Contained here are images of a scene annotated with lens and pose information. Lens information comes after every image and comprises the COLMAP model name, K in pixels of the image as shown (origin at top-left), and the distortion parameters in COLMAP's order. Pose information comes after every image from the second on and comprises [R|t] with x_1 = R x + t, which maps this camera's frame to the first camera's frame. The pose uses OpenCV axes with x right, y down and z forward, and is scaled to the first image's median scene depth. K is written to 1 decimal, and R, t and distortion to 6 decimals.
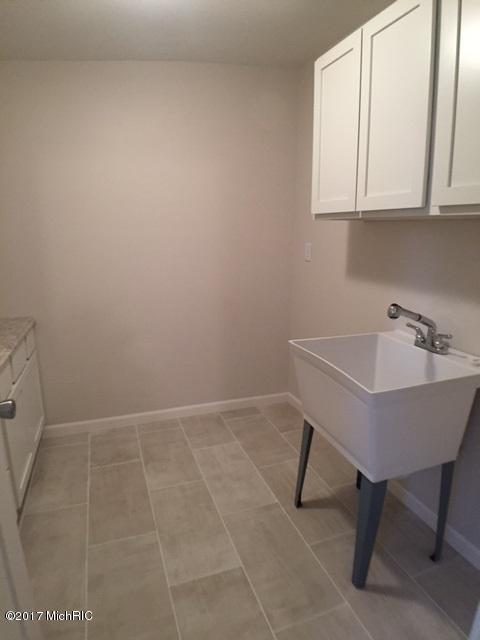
lens RADIAL K [[387.2, 0, 238.7], [0, 387.2, 318.4], [0, 0, 1]] dist [-0.054015, -0.003390]
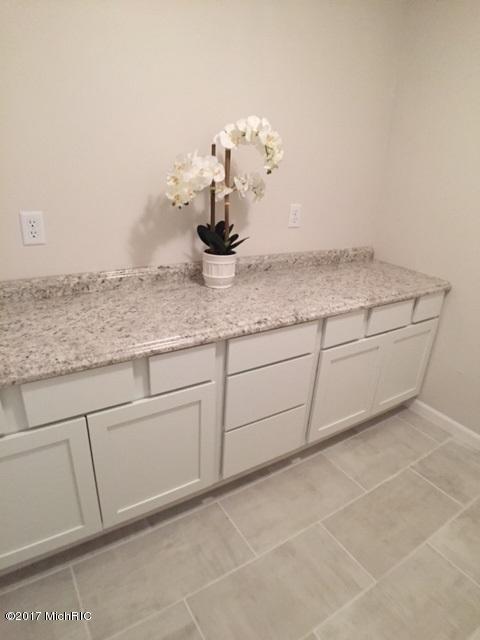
lens RADIAL K [[387.2, 0, 239.2], [0, 387.2, 323.1], [0, 0, 1]] dist [-0.054015, -0.003390]
pose [[0.230888, 0.383290, -0.894304, 0.166651], [-0.262343, 0.909622, 0.322124, -0.077346], [0.936945, 0.160239, 0.310574, 0.342063]]
